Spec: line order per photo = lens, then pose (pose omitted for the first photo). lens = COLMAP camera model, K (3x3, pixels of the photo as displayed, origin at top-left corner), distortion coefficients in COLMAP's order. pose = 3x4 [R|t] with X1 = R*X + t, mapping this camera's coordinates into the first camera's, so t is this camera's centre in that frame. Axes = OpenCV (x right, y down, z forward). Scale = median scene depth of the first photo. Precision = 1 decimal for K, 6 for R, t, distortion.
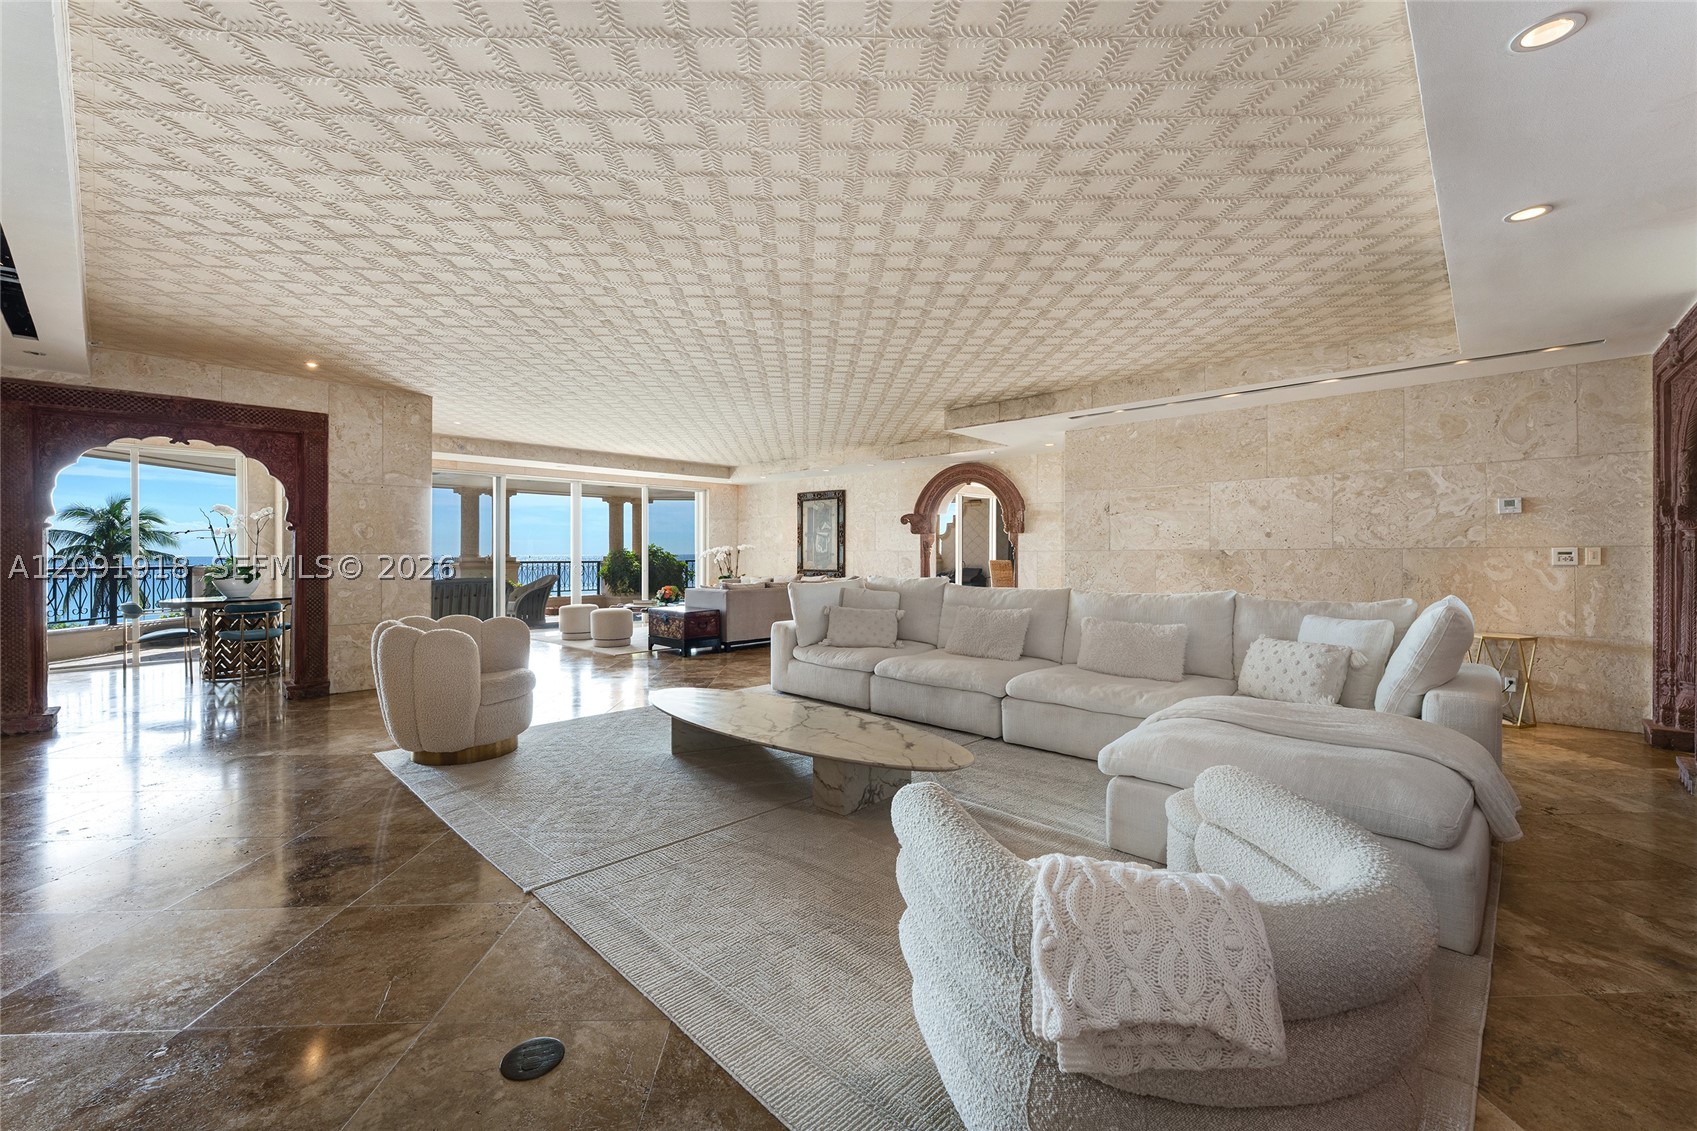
lens RADIAL K [[691.2, 0, 846.6], [0, 691.2, 559.5], [0, 0, 1]] dist [-0.003342, -0.000682]
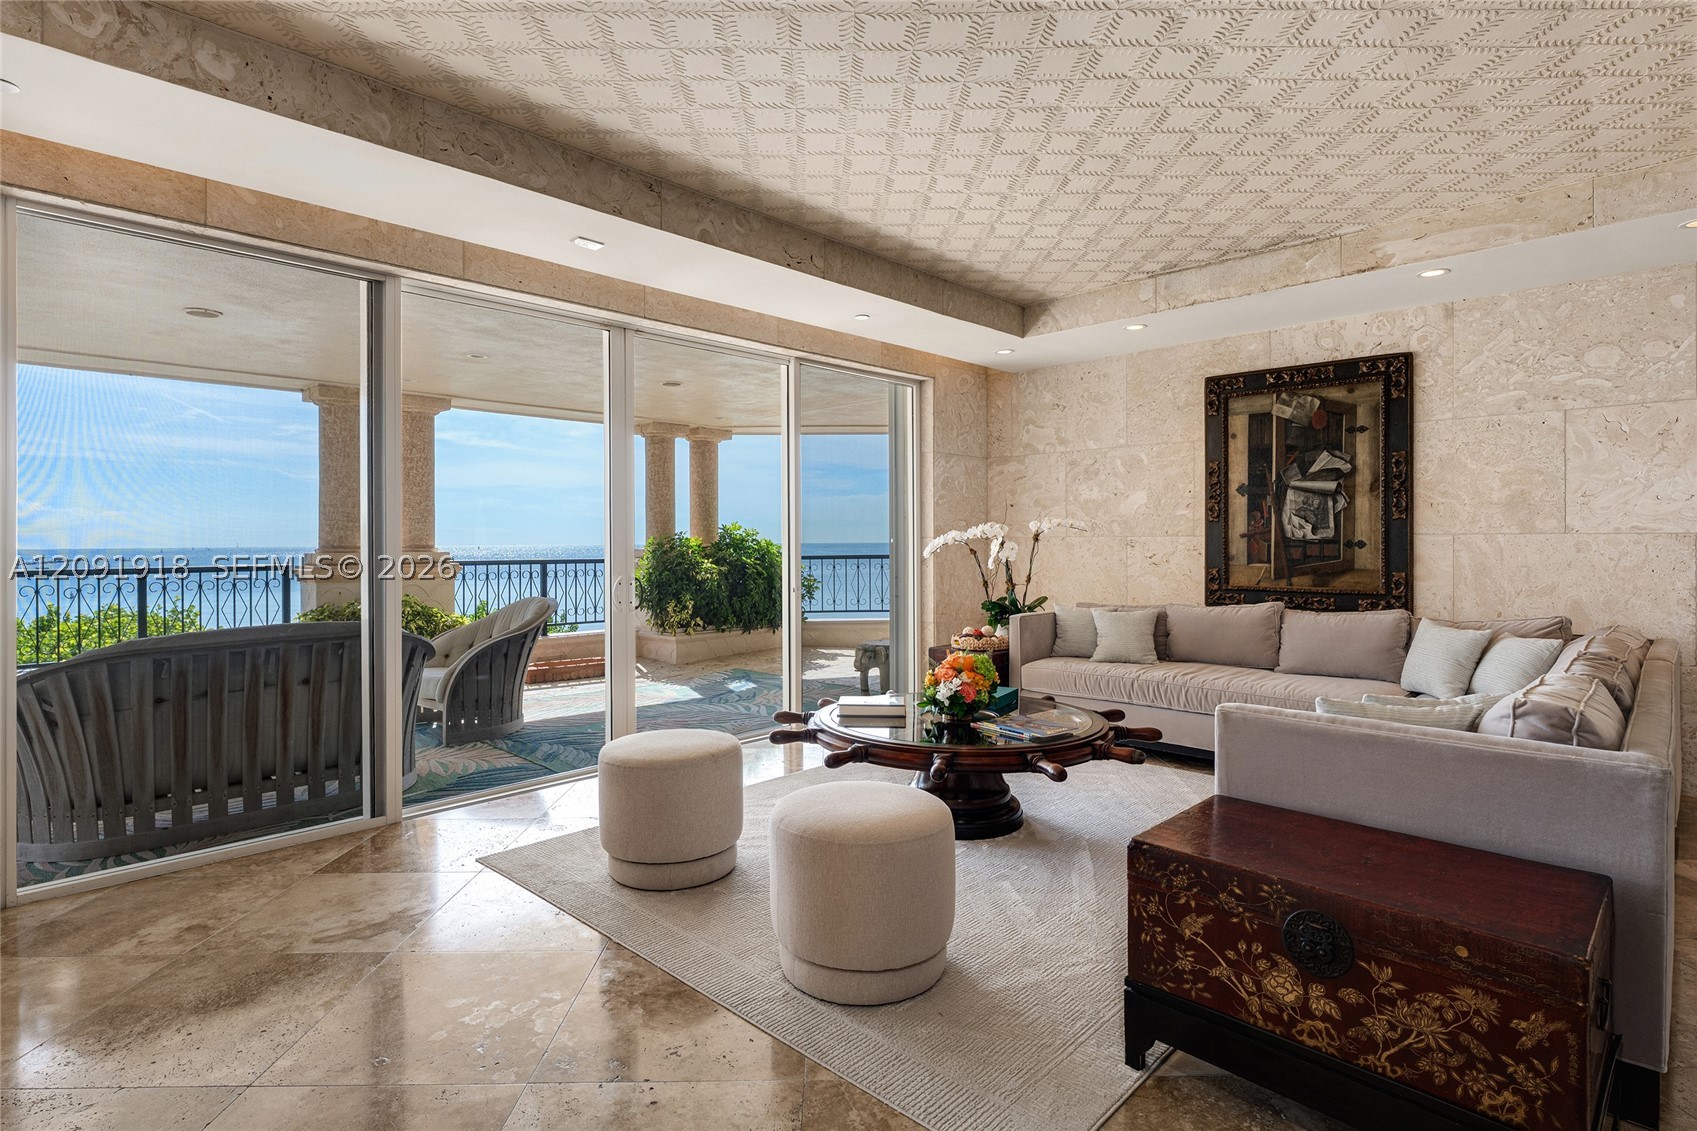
lens RADIAL K [[850.5, 0, 860.0], [0, 850.5, 543.3], [0, 0, 1]] dist [-0.001740, -0.000472]
pose [[0.999934, -0.002071, -0.011297, -0.251771], [0.001971, 0.999958, -0.008904, -0.004220], [0.011315, 0.008881, 0.999897, 0.546552]]
